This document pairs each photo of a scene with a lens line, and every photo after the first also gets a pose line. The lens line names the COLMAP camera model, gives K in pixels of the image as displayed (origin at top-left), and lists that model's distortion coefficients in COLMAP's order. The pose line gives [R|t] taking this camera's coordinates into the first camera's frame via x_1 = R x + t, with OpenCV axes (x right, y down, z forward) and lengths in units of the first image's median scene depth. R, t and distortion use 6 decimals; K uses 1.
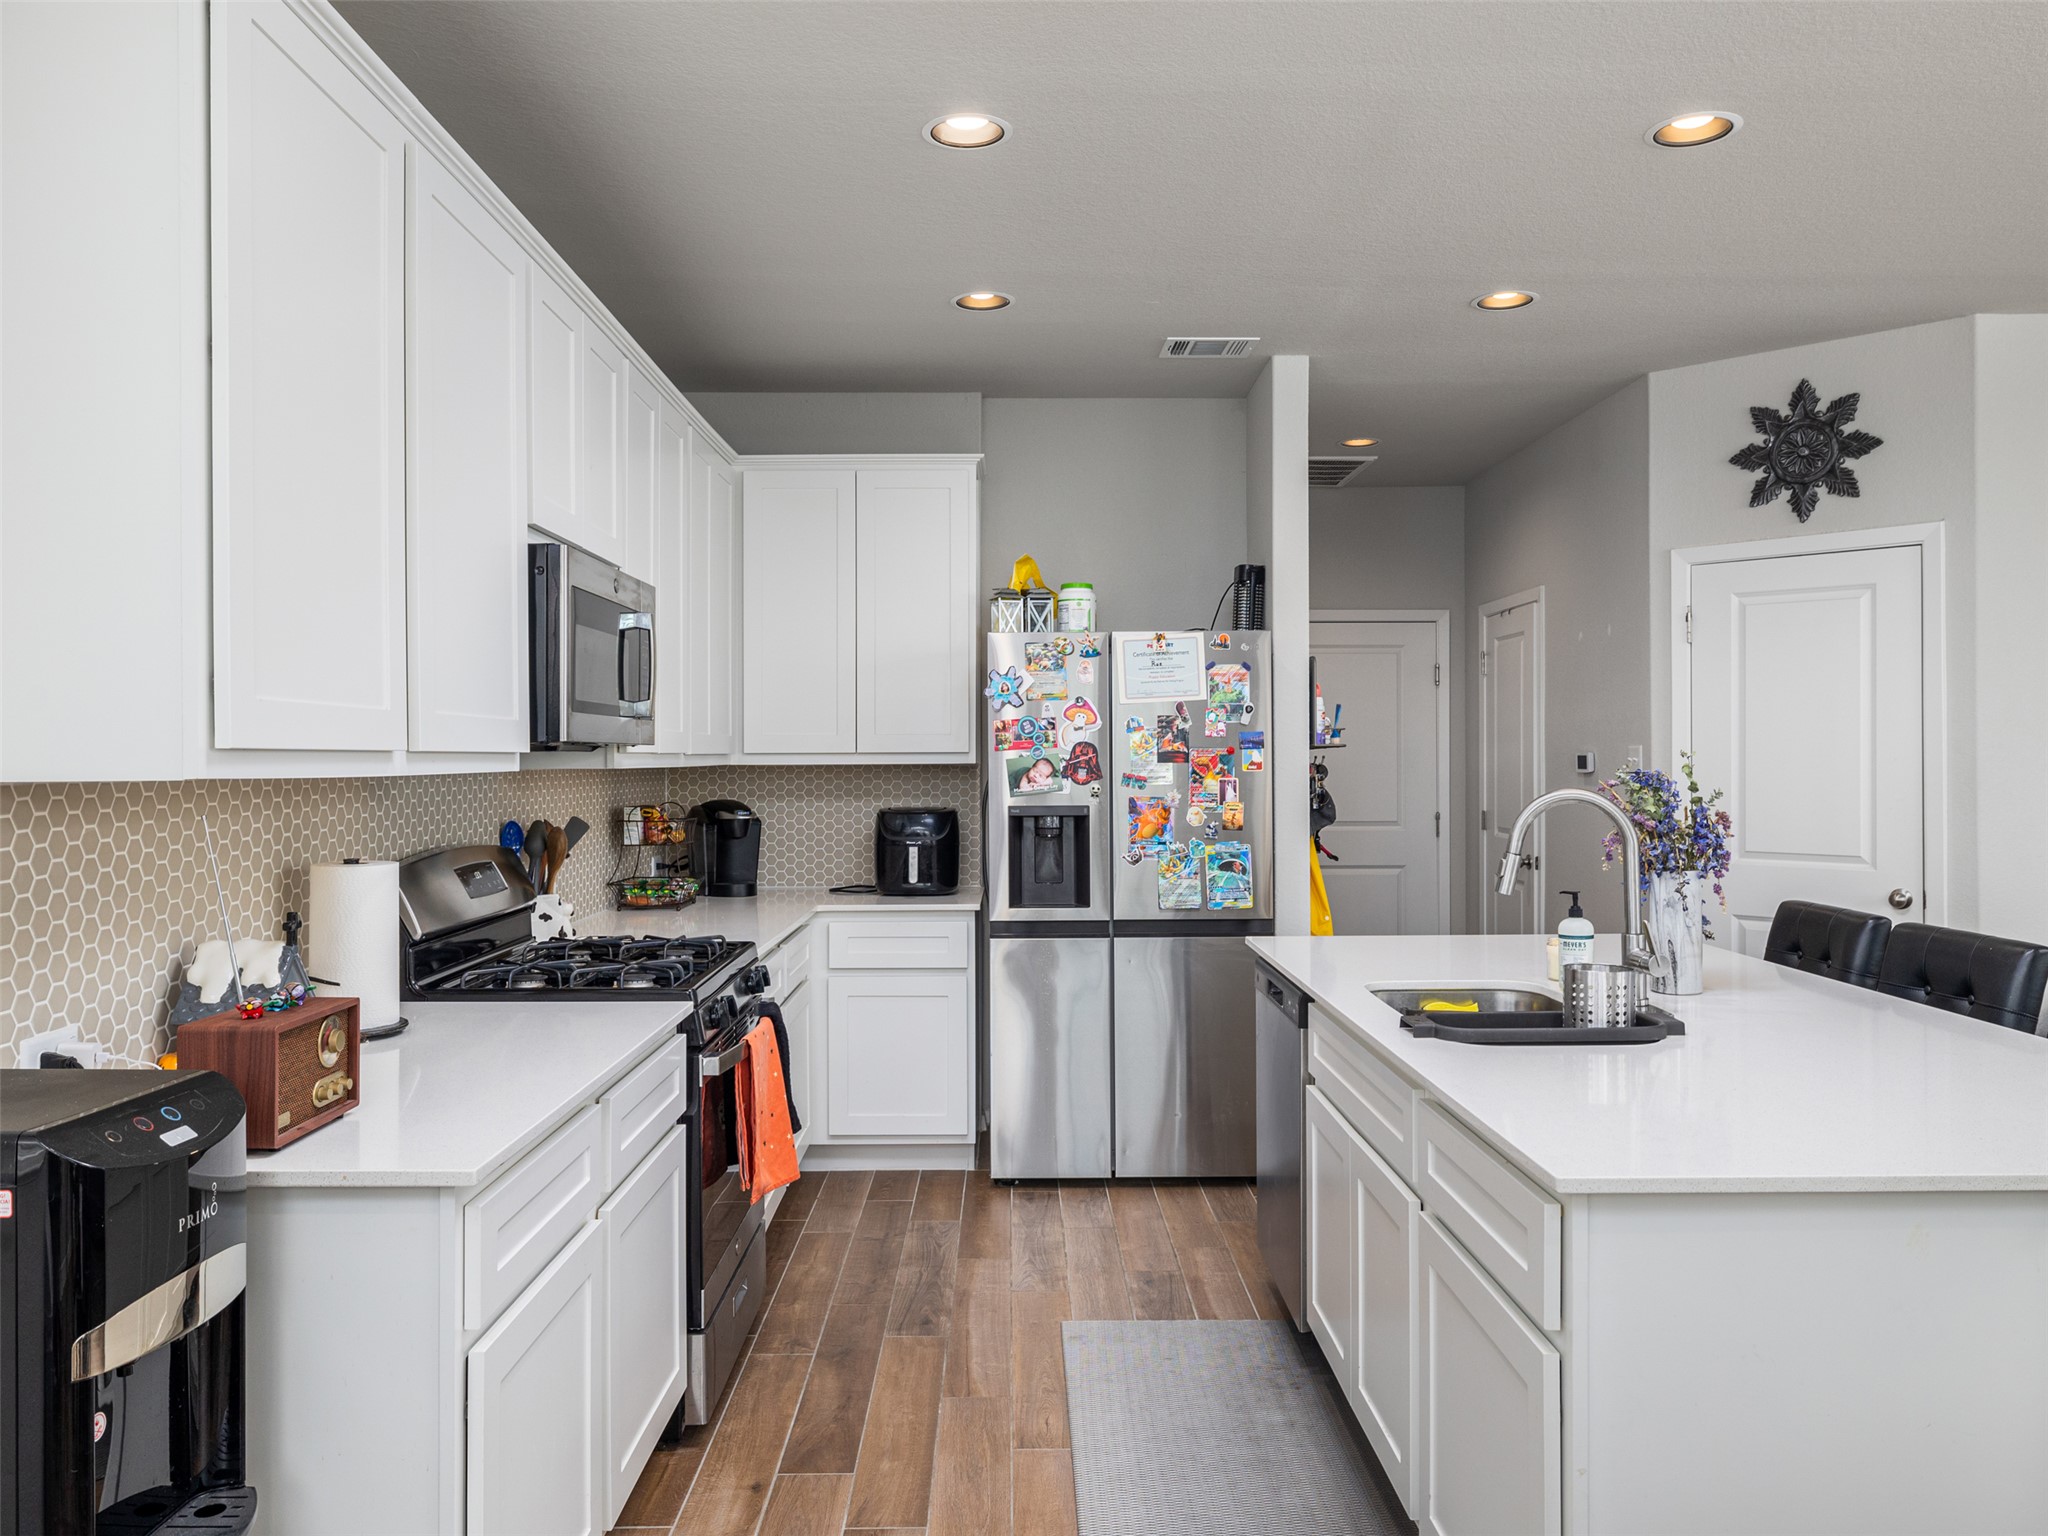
lens RADIAL K [[1509.4, 0, 1024.9], [0, 1509.4, 753.4], [0, 0, 1]] dist [-0.005777, 0.007804]
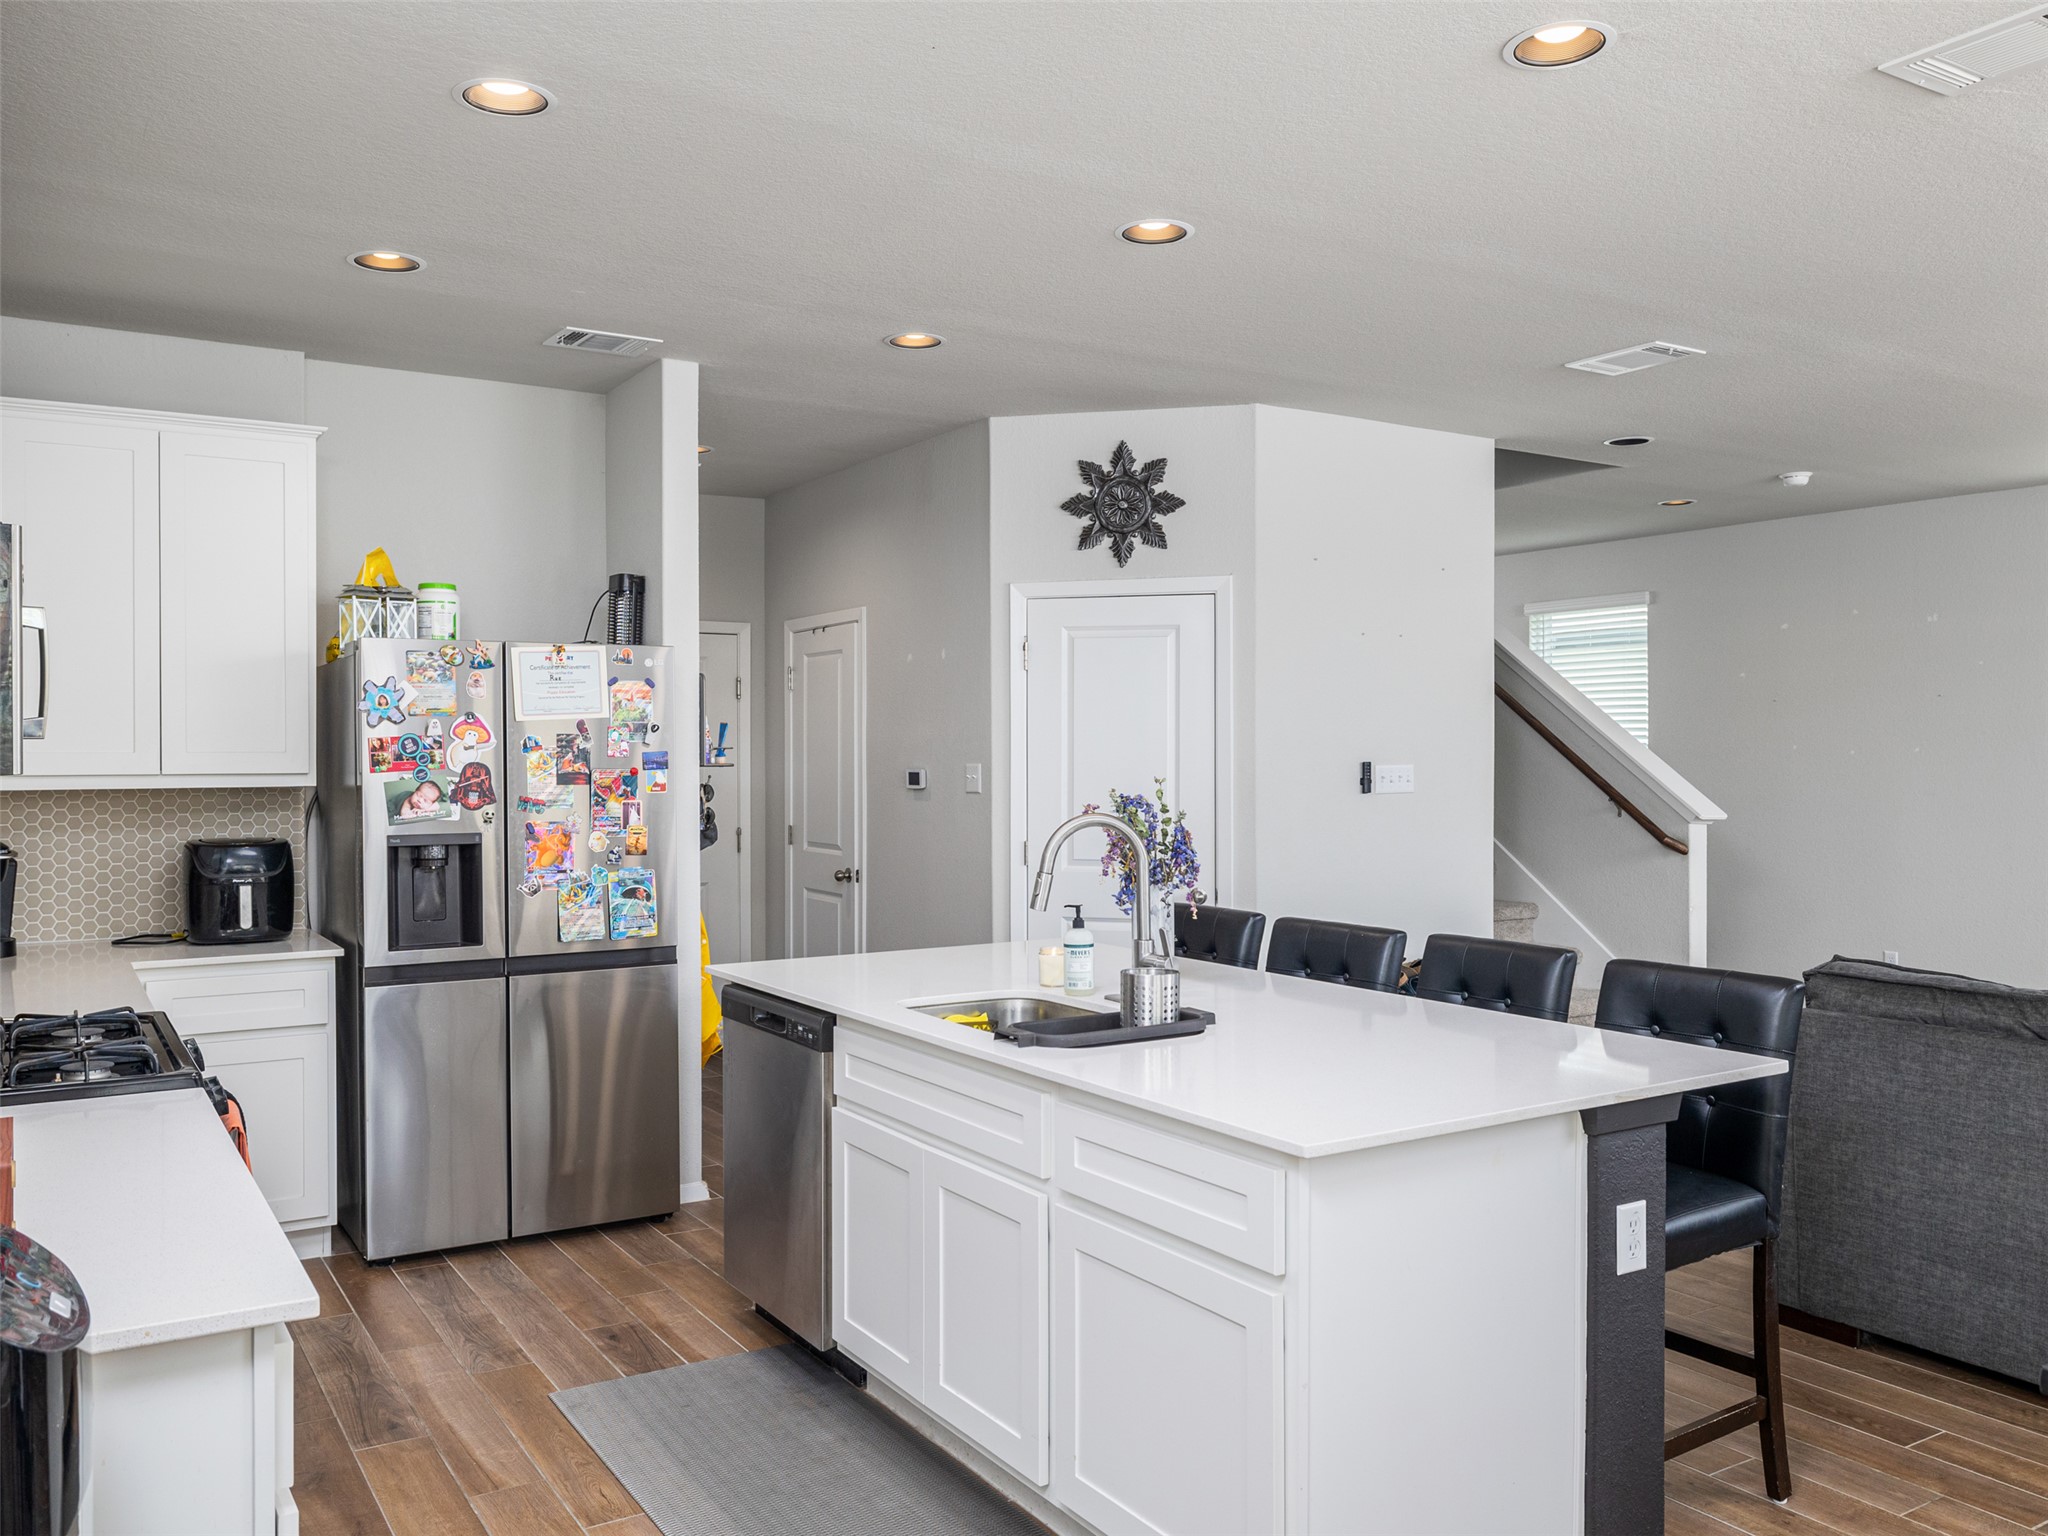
lens RADIAL K [[1607.8, 0, 1023.1], [0, 1607.8, 775.5], [0, 0, 1]] dist [-0.003287, -0.002547]
pose [[0.853868, -0.004938, 0.520466, -0.181172], [-0.000808, 0.999941, 0.010814, -0.010480], [-0.520489, -0.009654, 0.853814, 0.007801]]
